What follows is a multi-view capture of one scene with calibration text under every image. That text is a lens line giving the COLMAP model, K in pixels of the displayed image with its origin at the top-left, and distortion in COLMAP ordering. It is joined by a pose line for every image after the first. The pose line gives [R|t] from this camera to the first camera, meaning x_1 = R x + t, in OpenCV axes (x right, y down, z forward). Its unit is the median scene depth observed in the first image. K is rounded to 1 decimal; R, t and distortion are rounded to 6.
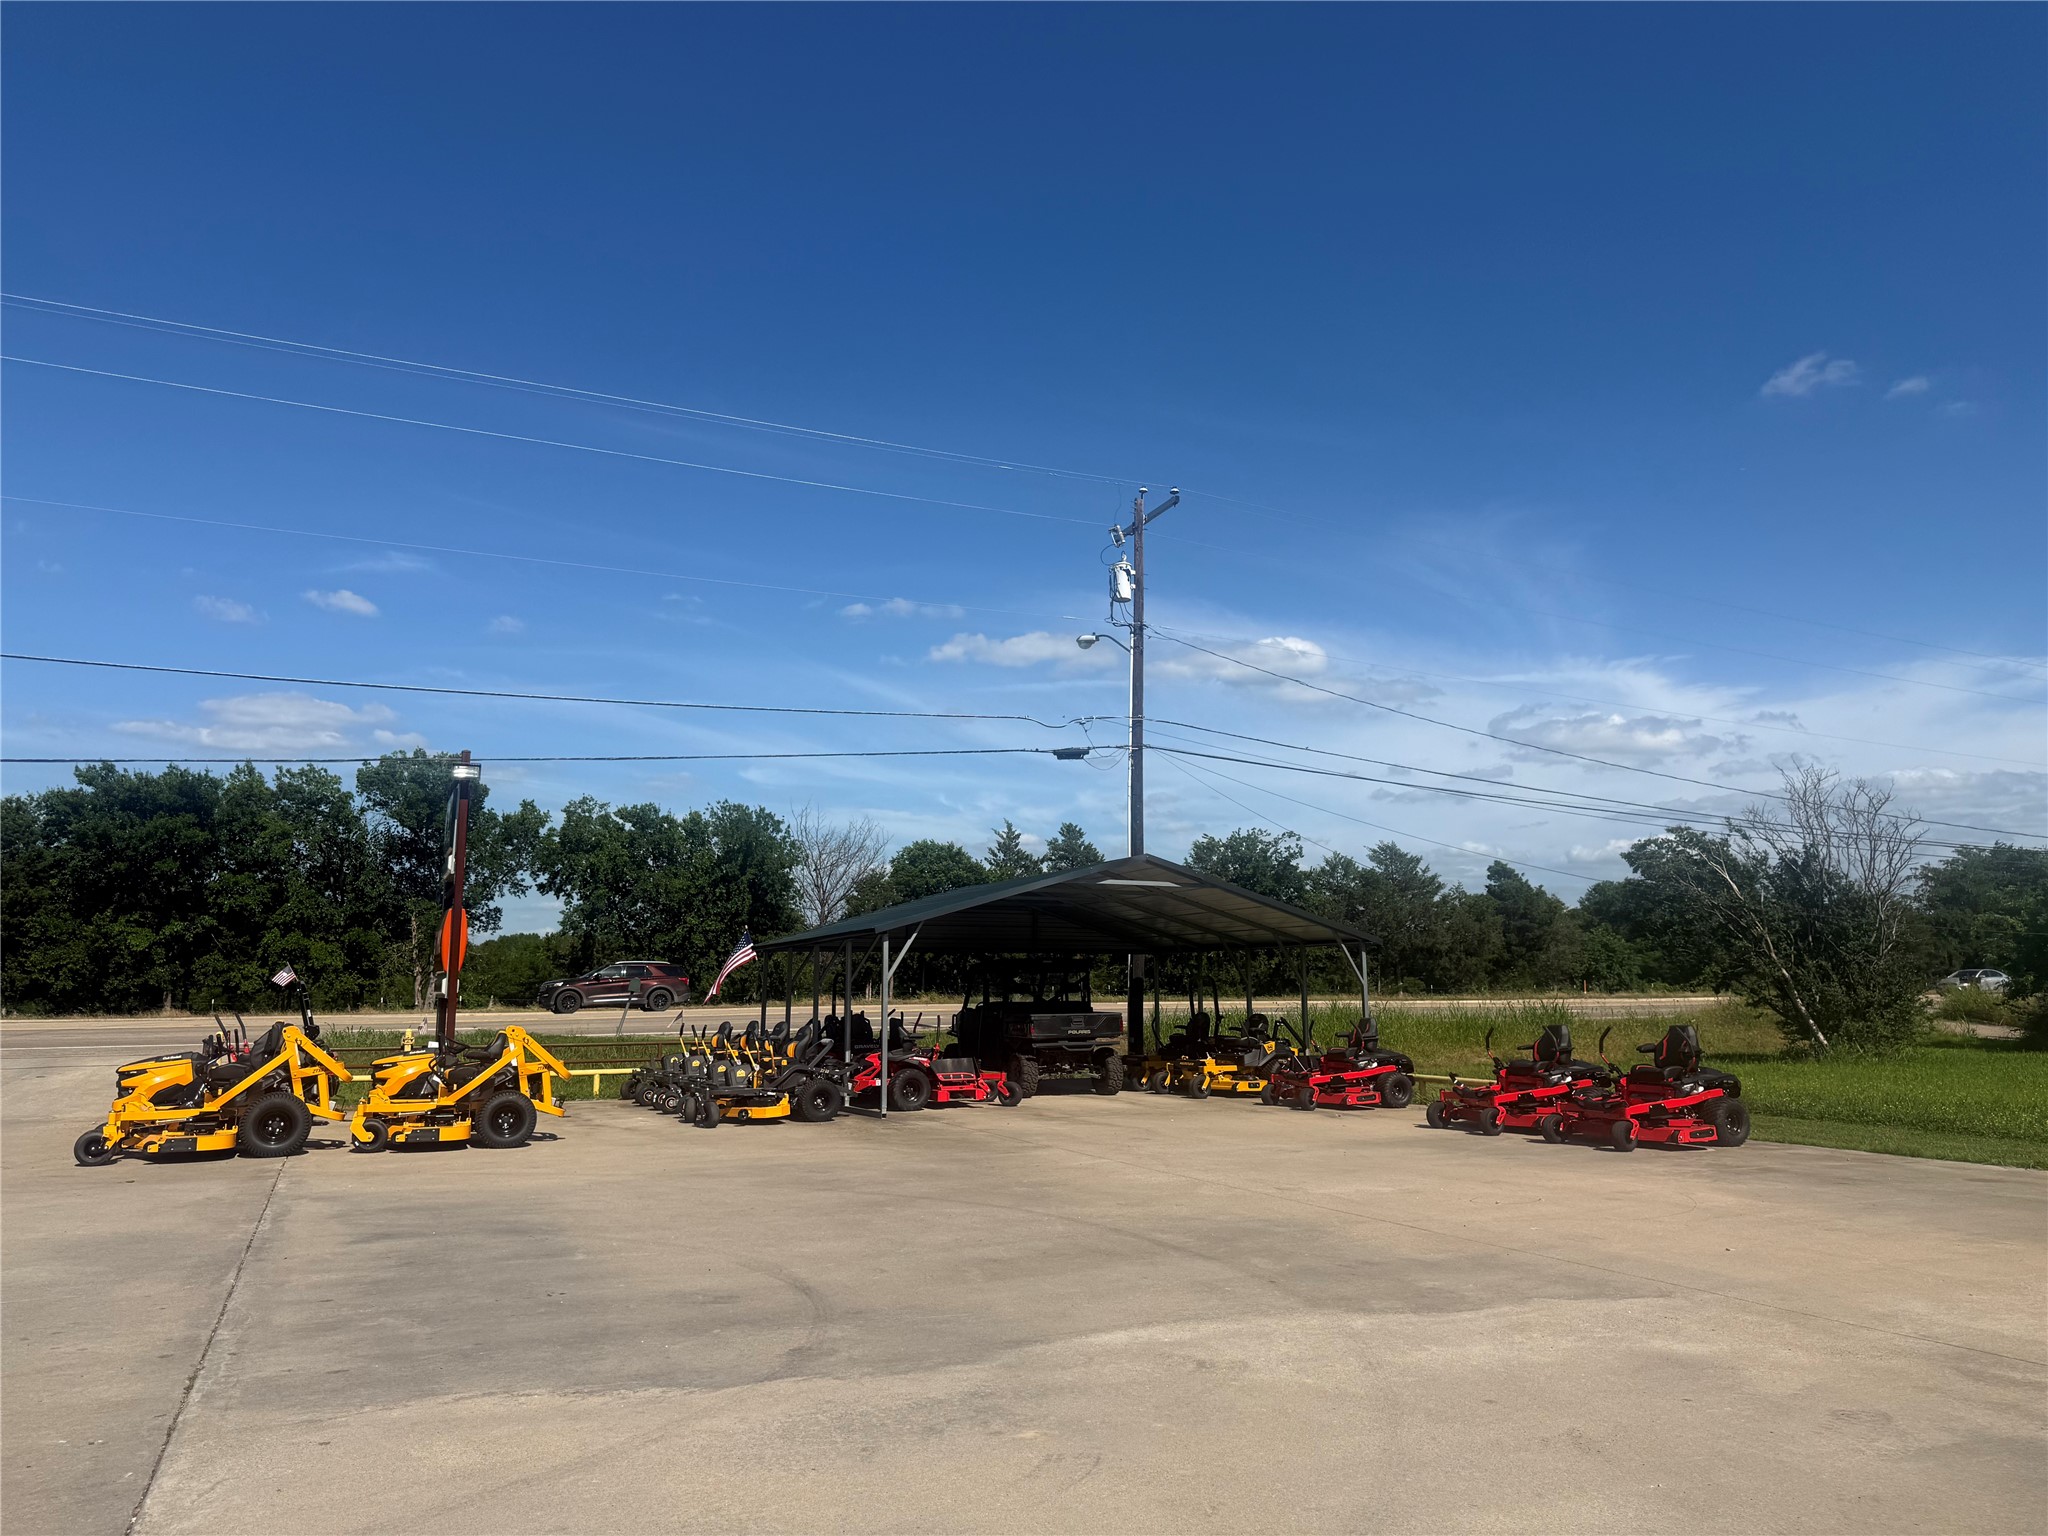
lens RADIAL K [[1444.5, 0, 1020.9], [0, 1444.5, 763.0], [0, 0, 1]] dist [0.046453, -0.022158]
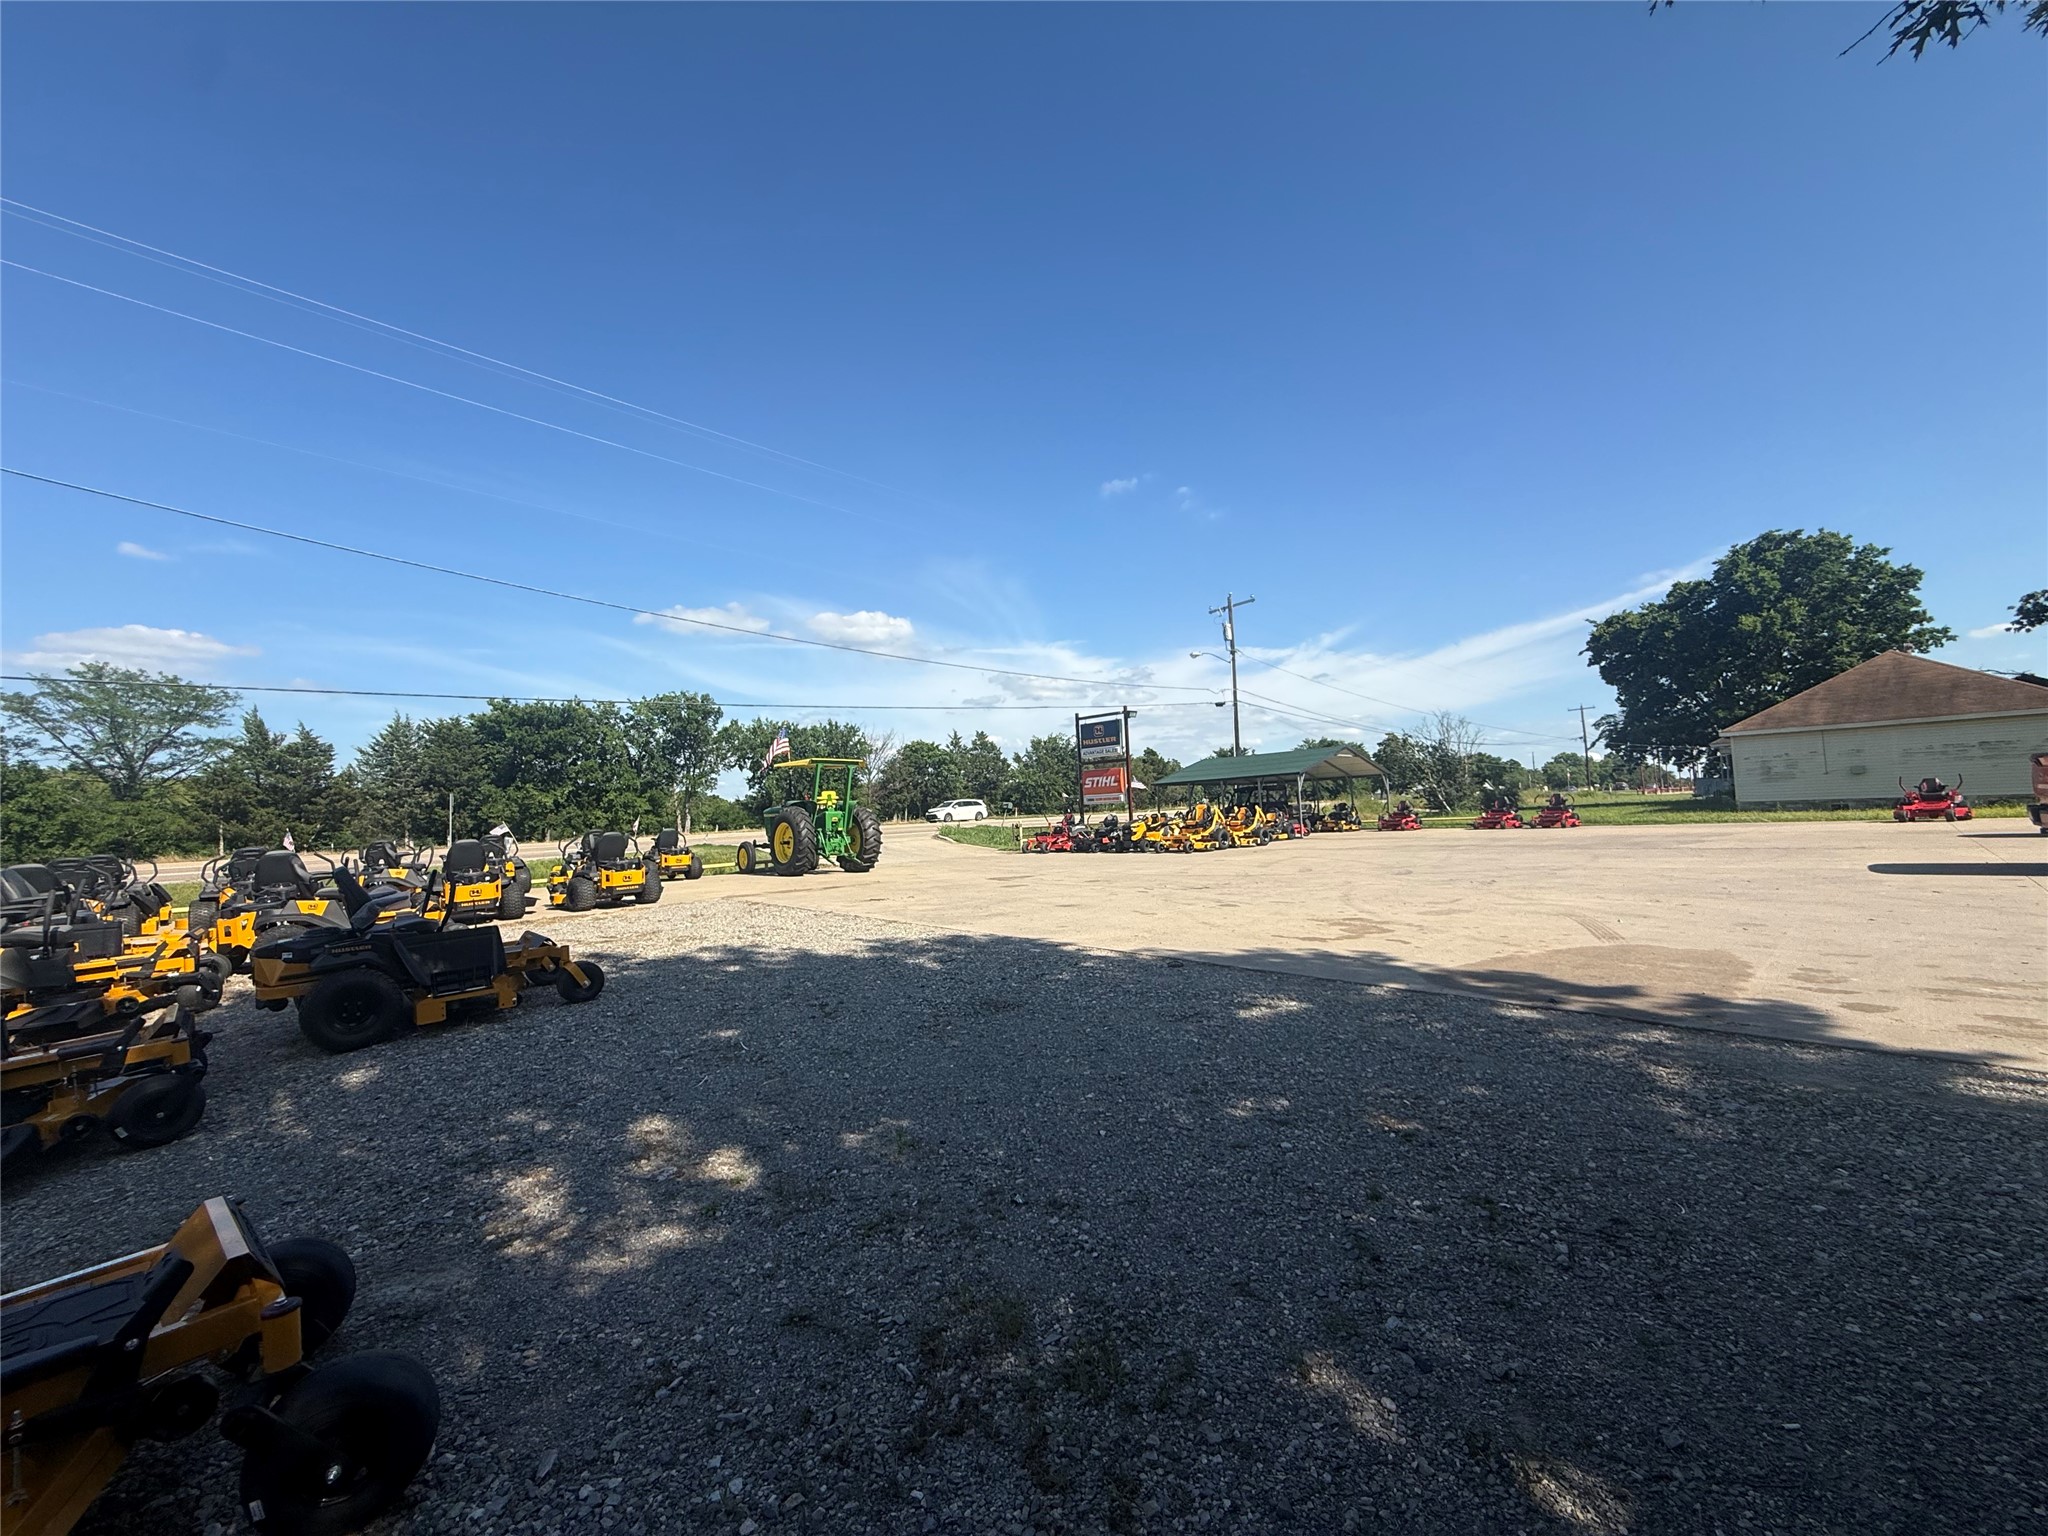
lens RADIAL K [[819.9, 0, 1019.4], [0, 819.9, 765.5], [0, 0, 1]] dist [-0.001081, 0.000290]
pose [[0.947257, -0.016228, 0.320063, -0.351802], [-0.011347, 0.996393, 0.084102, -0.007658], [-0.320273, -0.083298, 0.943656, -0.098714]]
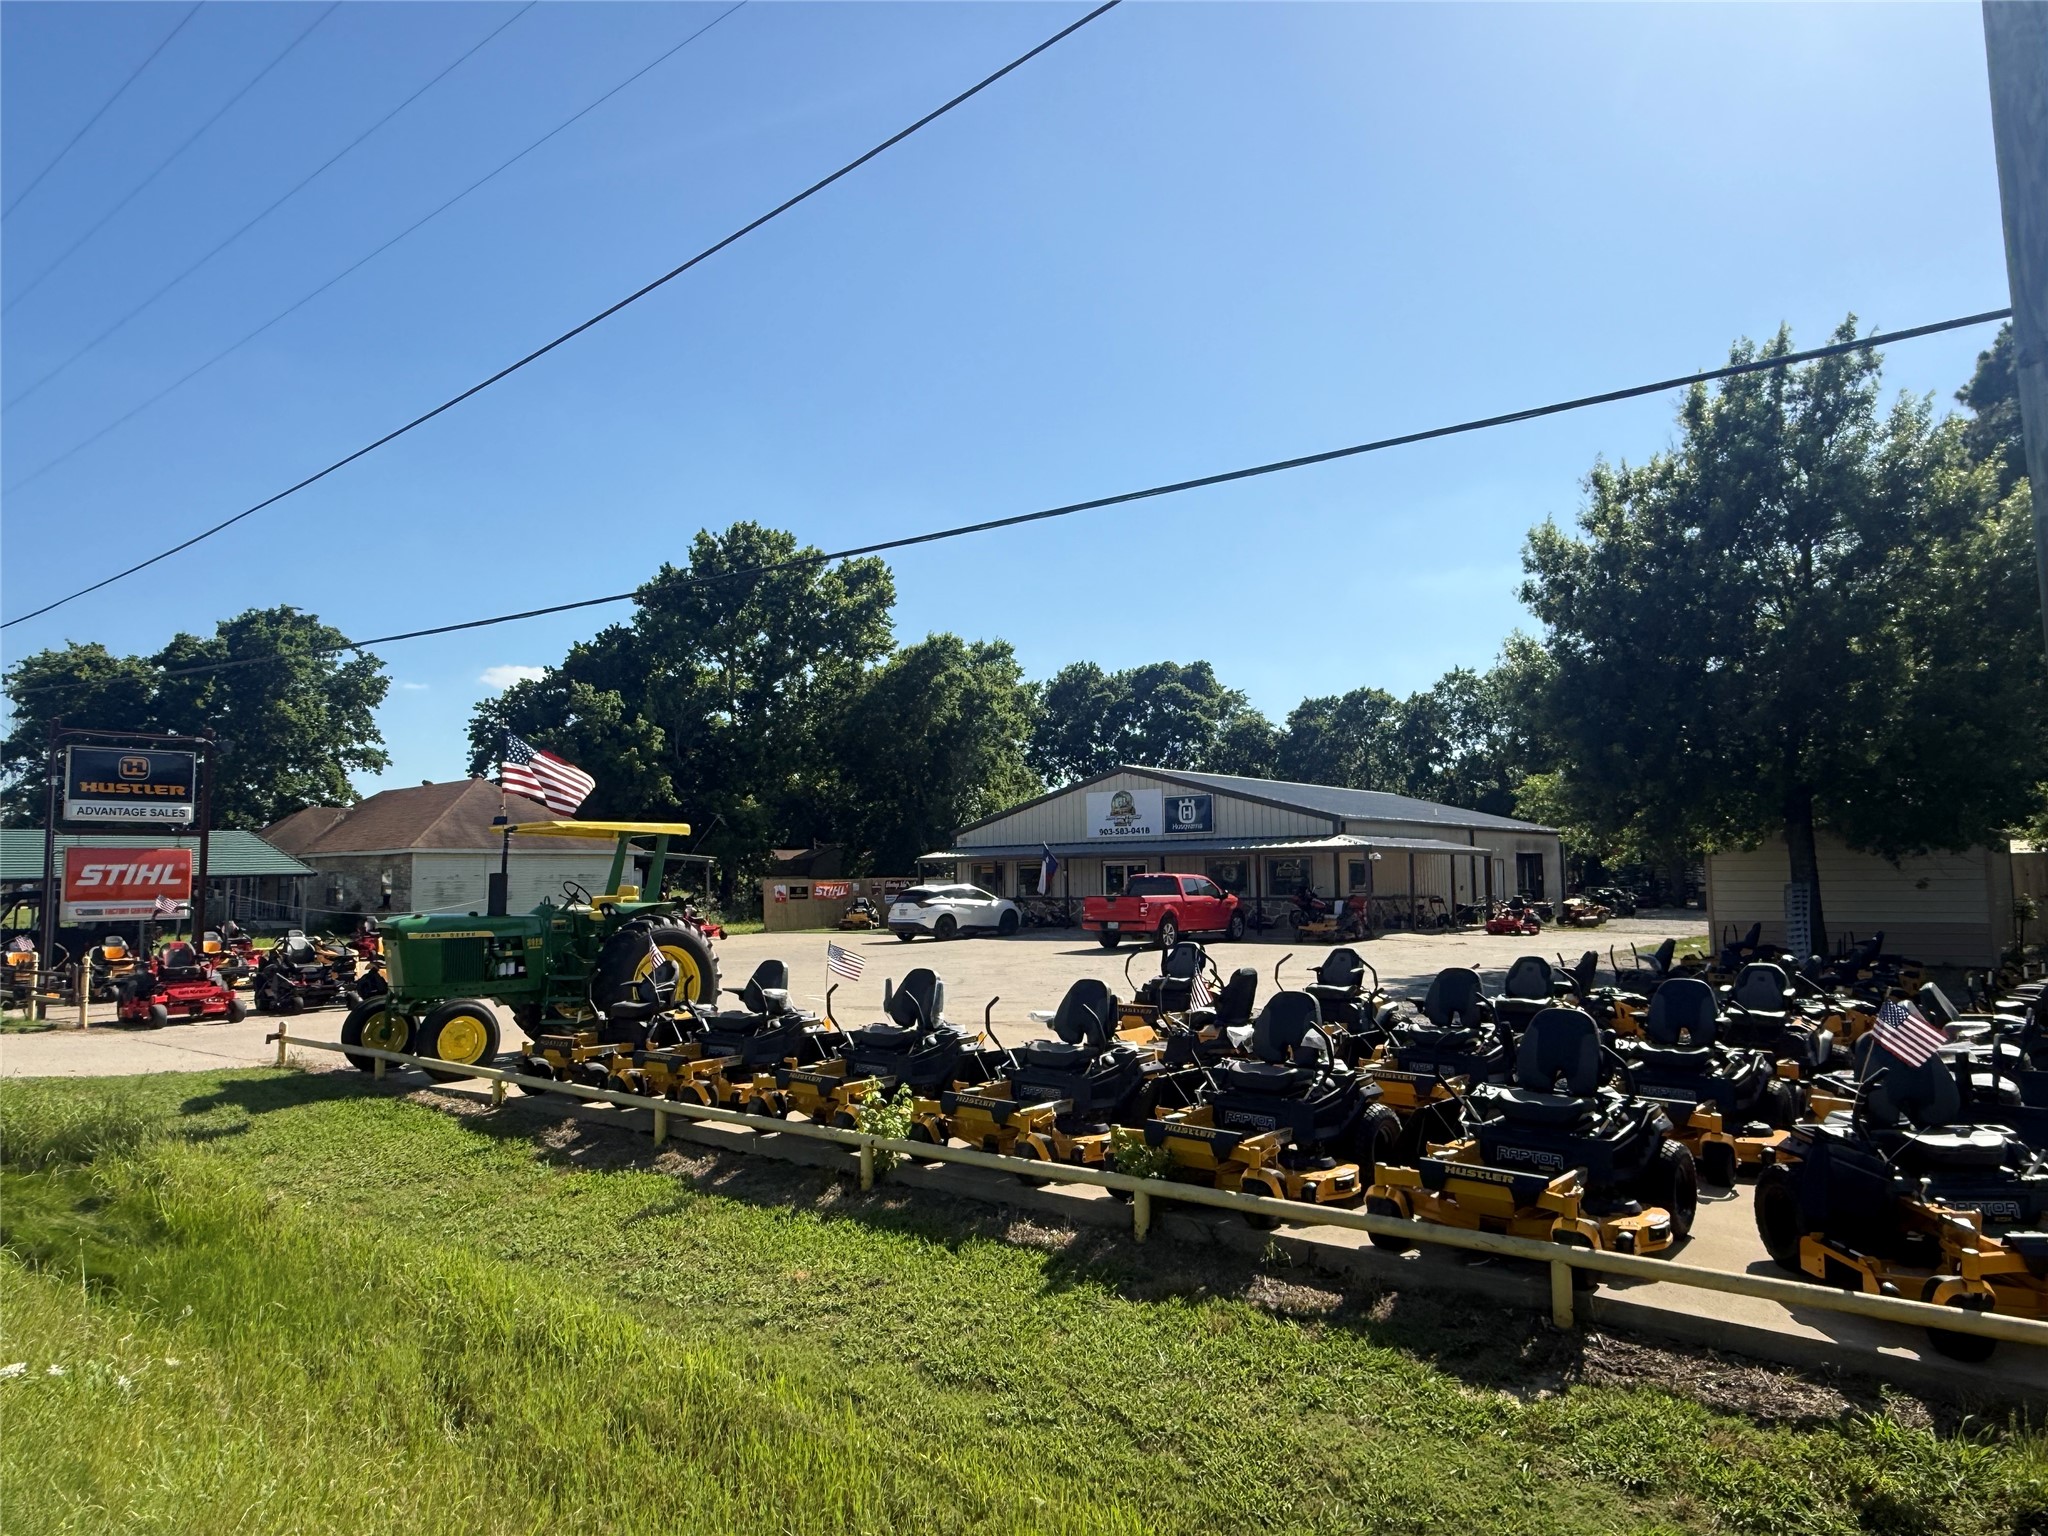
lens RADIAL K [[1325.1, 0, 1036.6], [0, 1325.1, 760.0], [0, 0, 1]] dist [-0.003655, 0.002160]
pose [[-0.449599, 0.087978, 0.888887, -0.610734], [-0.119396, 0.980288, -0.157415, 0.040954], [-0.885215, -0.176903, -0.430232, 0.300801]]
